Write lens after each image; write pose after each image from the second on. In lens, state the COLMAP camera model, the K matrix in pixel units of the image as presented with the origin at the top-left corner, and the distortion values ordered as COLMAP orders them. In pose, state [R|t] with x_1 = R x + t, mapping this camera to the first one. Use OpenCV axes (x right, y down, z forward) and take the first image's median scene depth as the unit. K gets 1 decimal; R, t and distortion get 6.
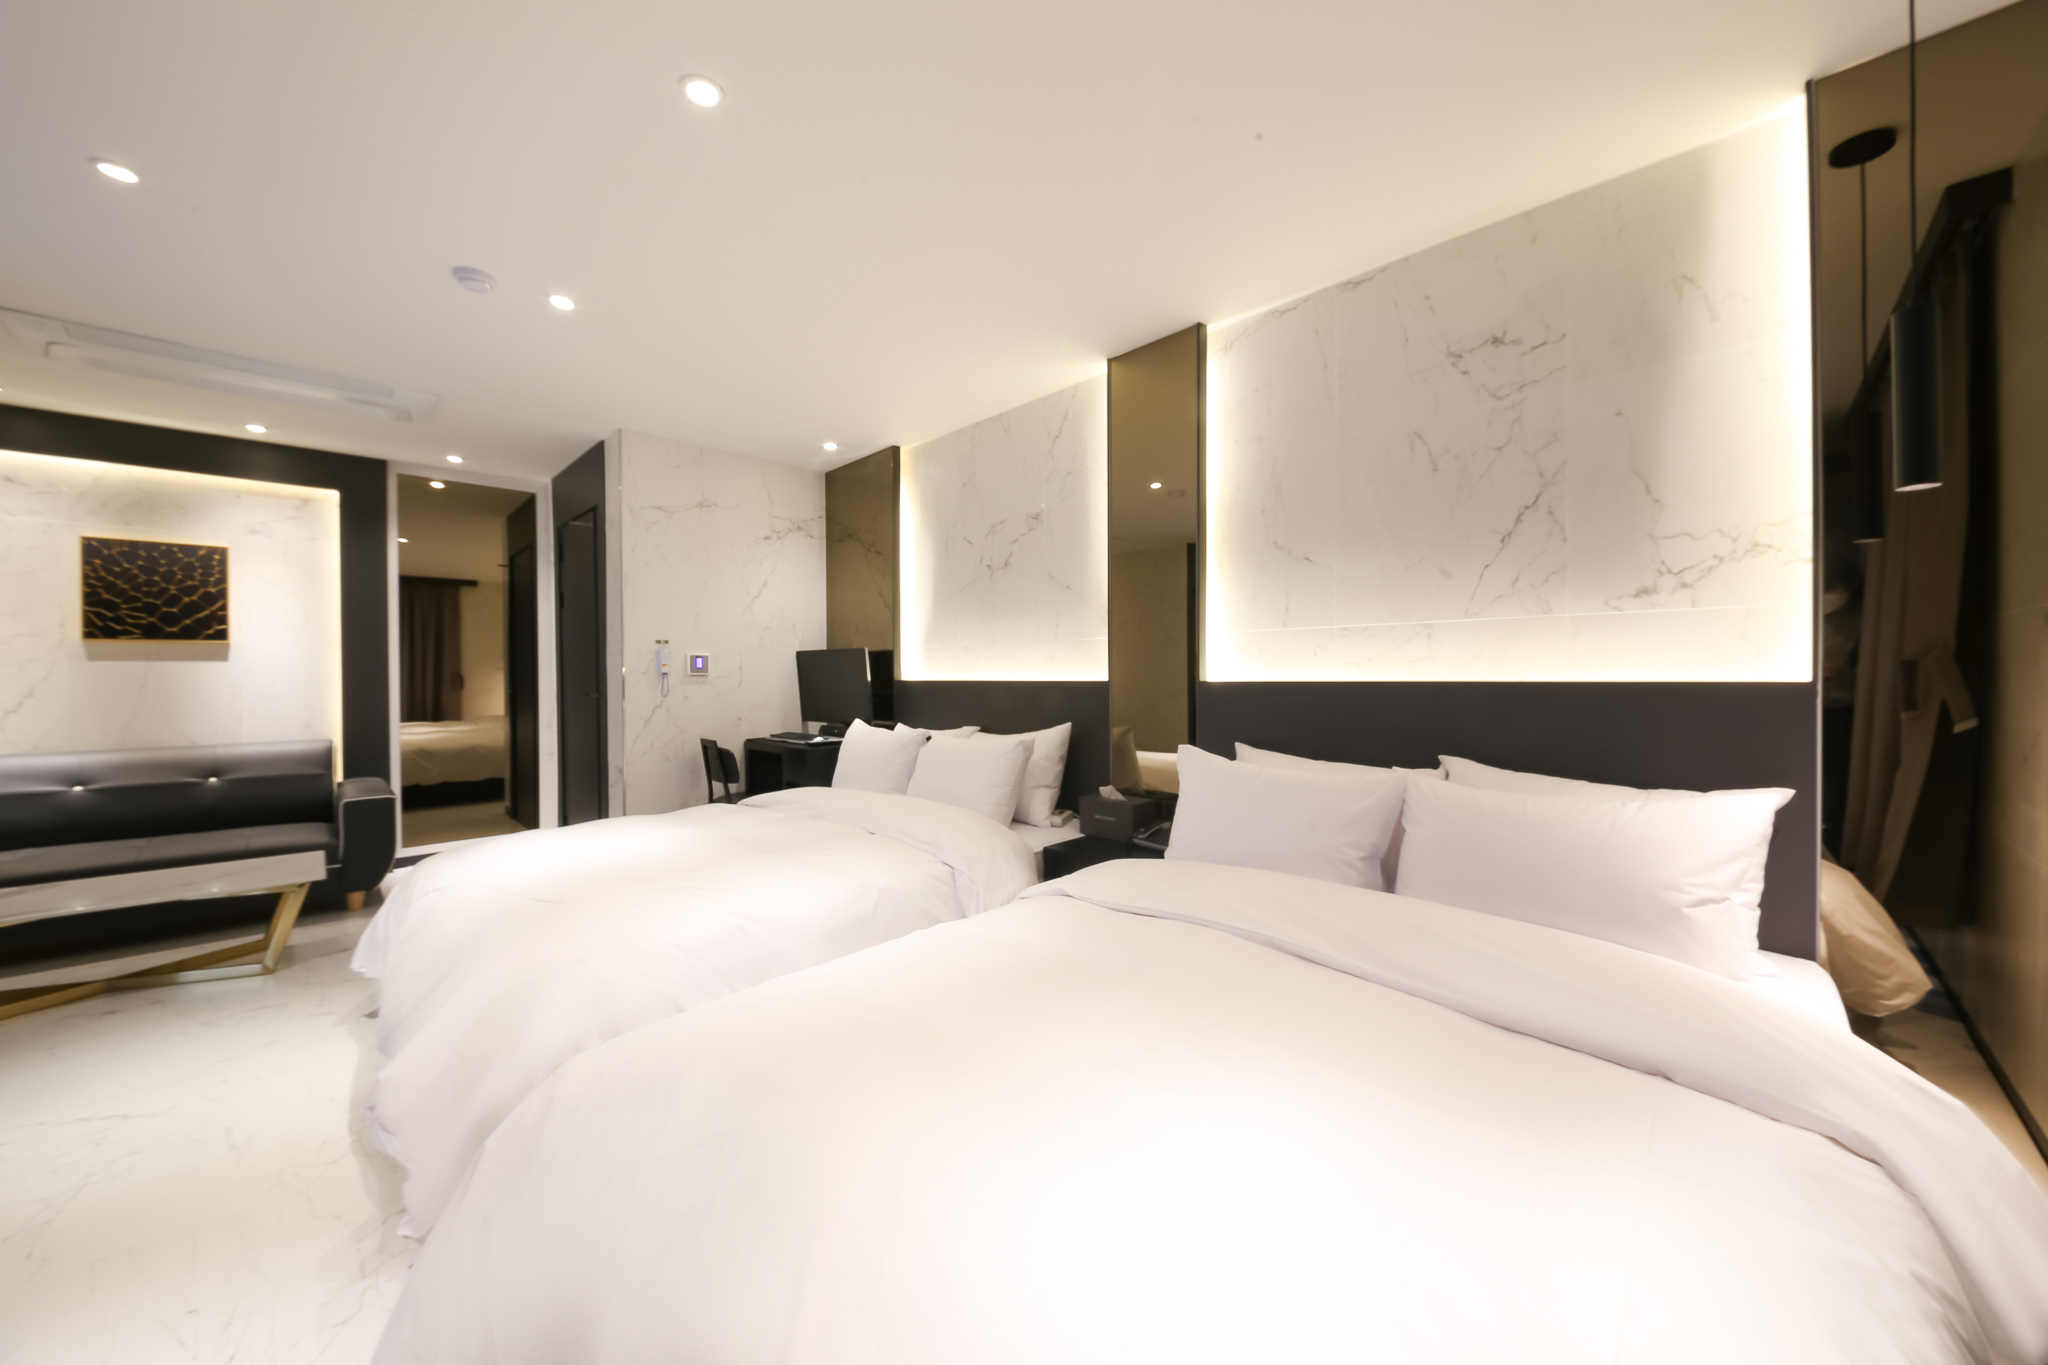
lens RADIAL K [[717.5, 0, 1024.0], [0, 717.5, 682.5], [0, 0, 1]] dist [0.000694, -0.006337]
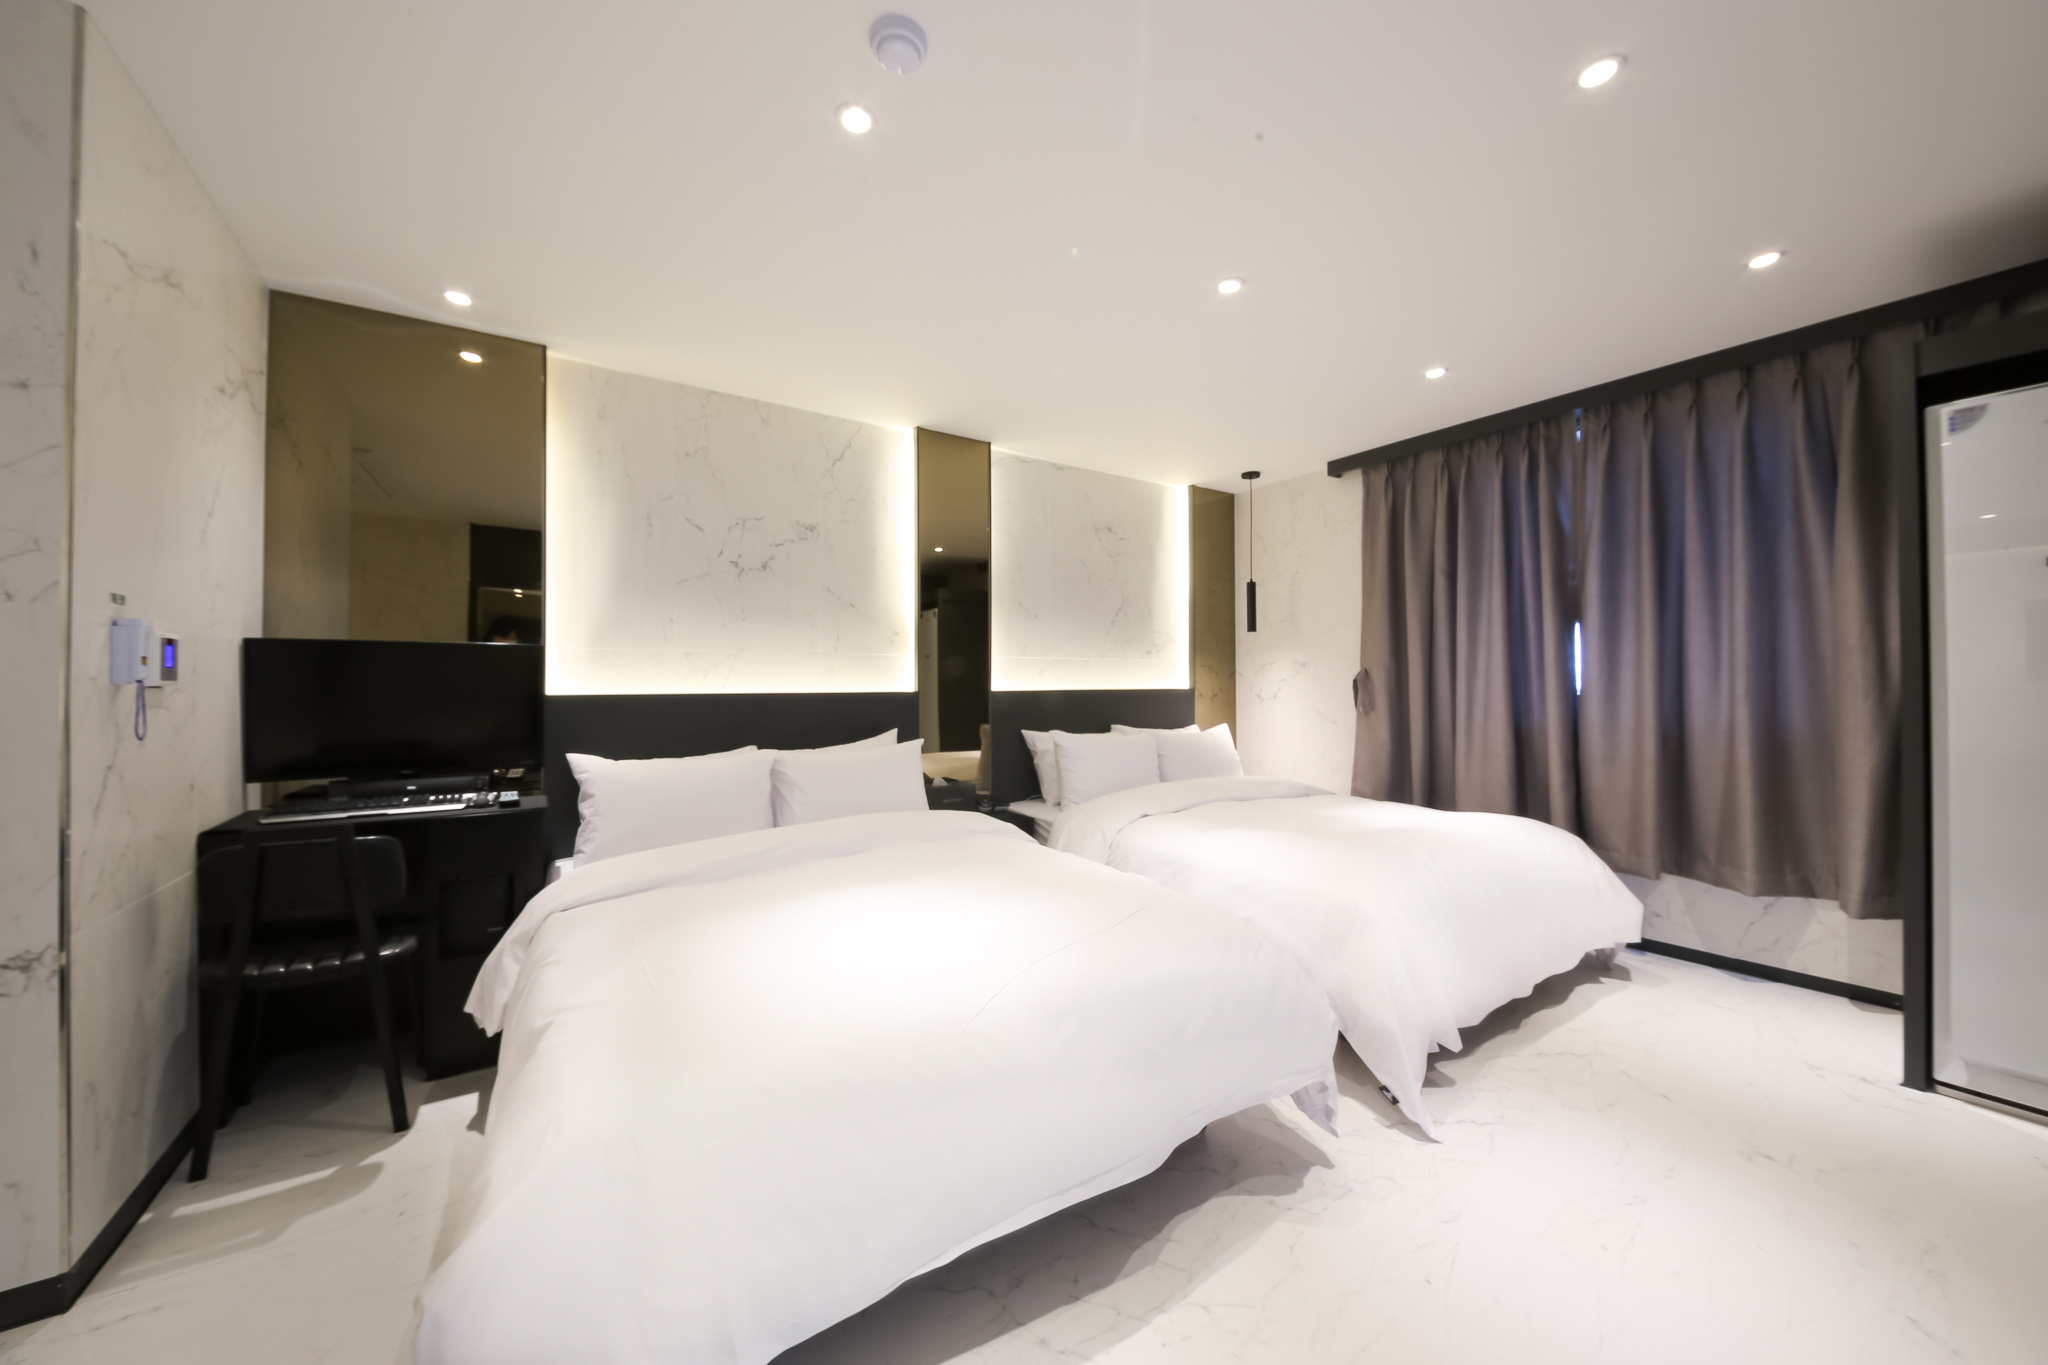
lens RADIAL K [[717.5, 0, 1024.0], [0, 717.5, 682.5], [0, 0, 1]] dist [0.000694, -0.006337]
pose [[0.182915, 0.004831, 0.983117, -0.799720], [0.013229, 0.999885, -0.007375, -0.004403], [-0.983040, 0.014355, 0.182830, 0.466042]]
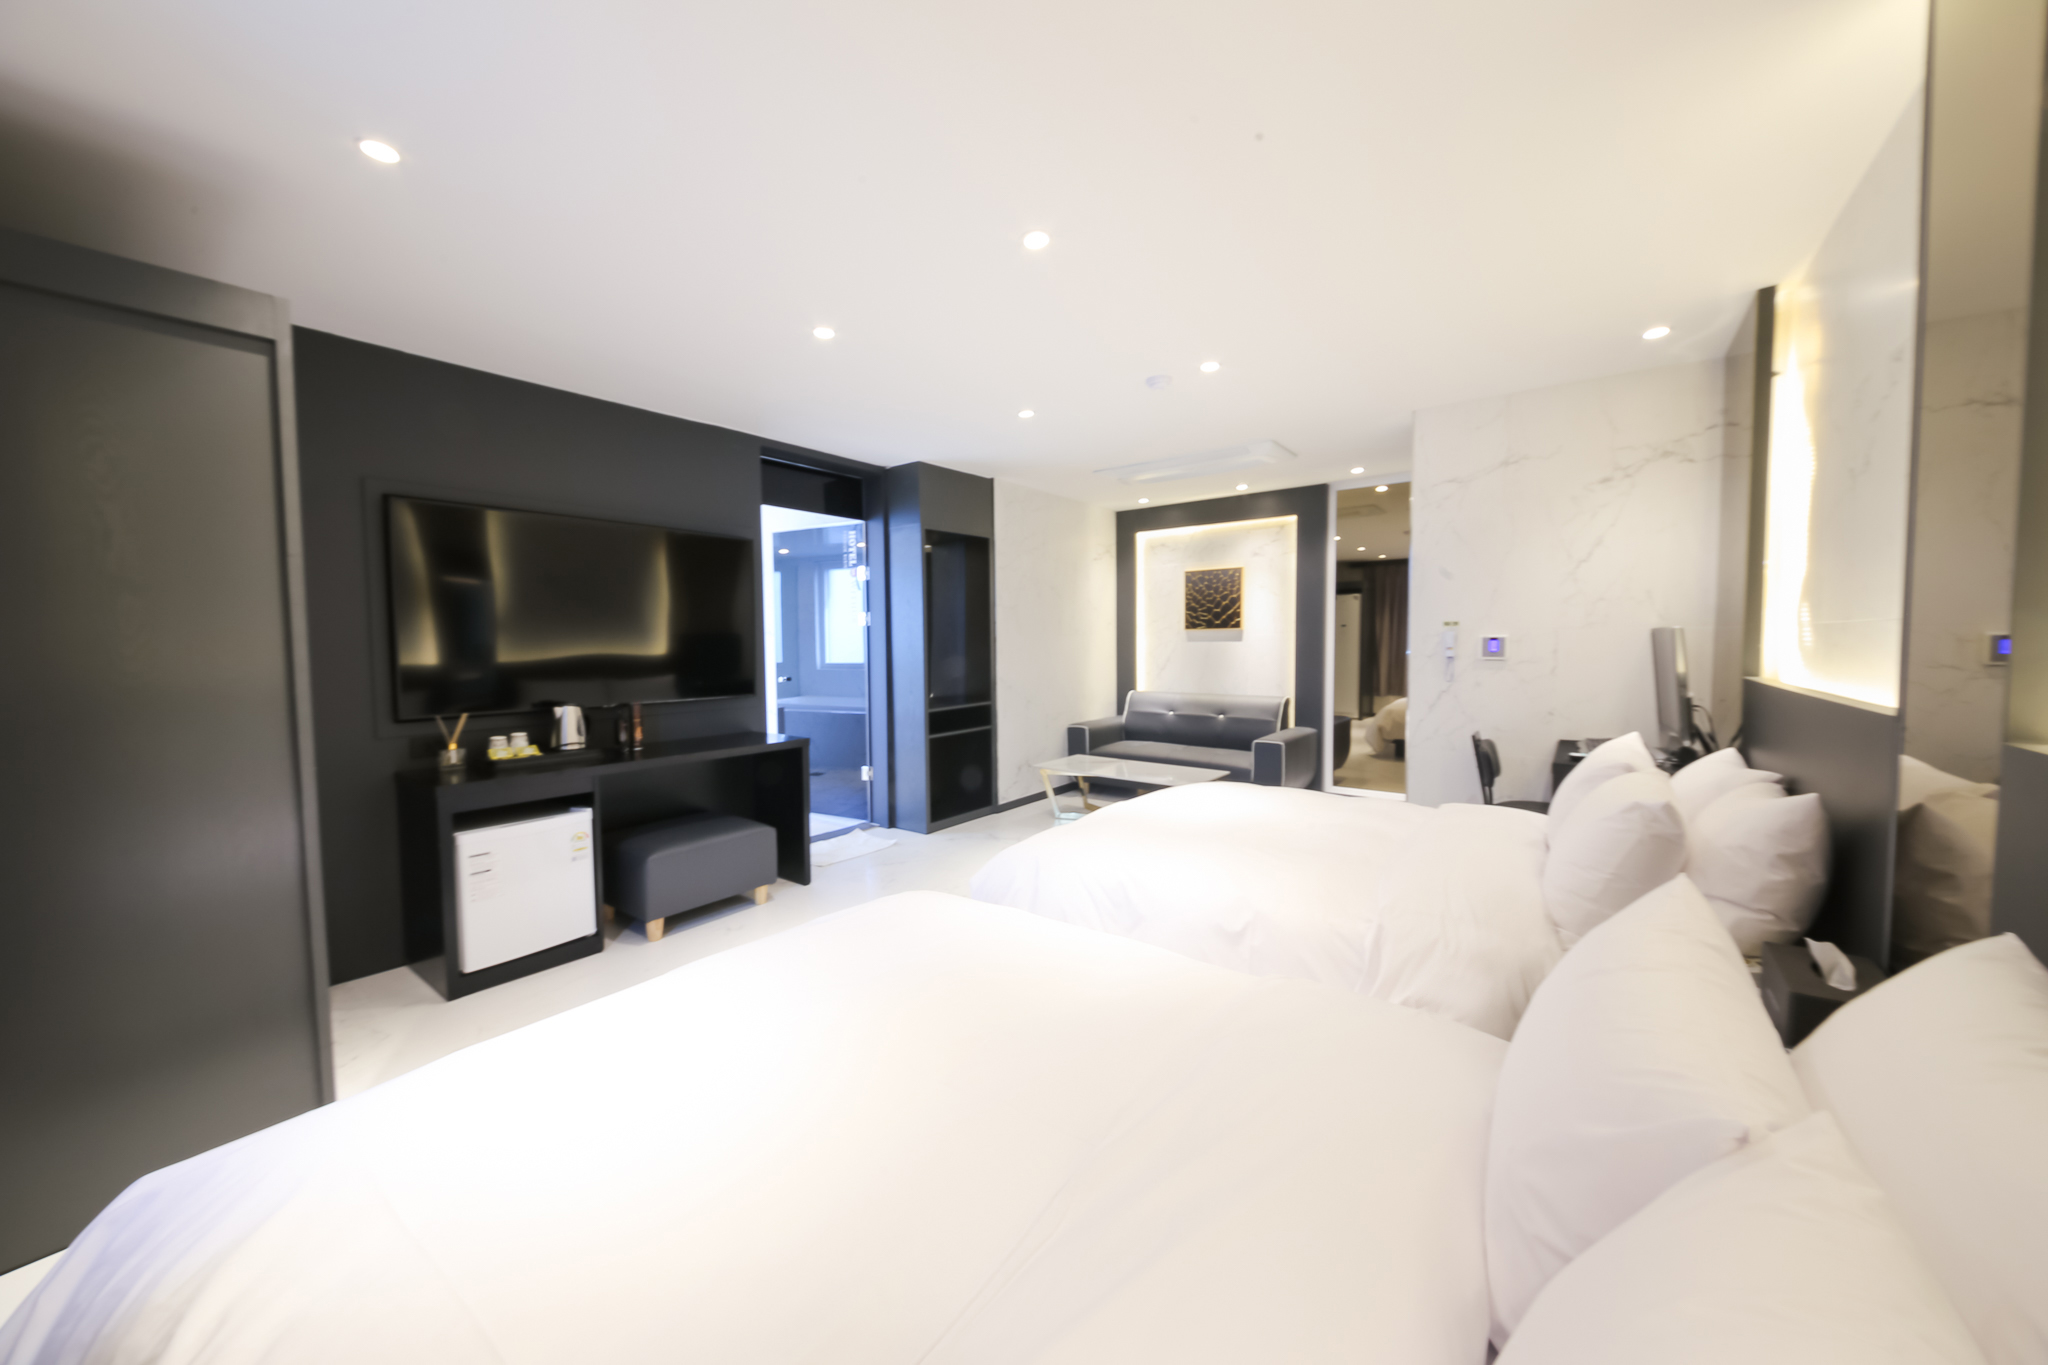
lens RADIAL K [[717.5, 0, 1024.0], [0, 717.5, 682.5], [0, 0, 1]] dist [0.000694, -0.006337]
pose [[0.136303, 0.062859, -0.988671, 0.363486], [-0.001418, 0.997996, 0.063257, -0.038607], [0.990666, -0.007220, 0.136119, 0.318822]]
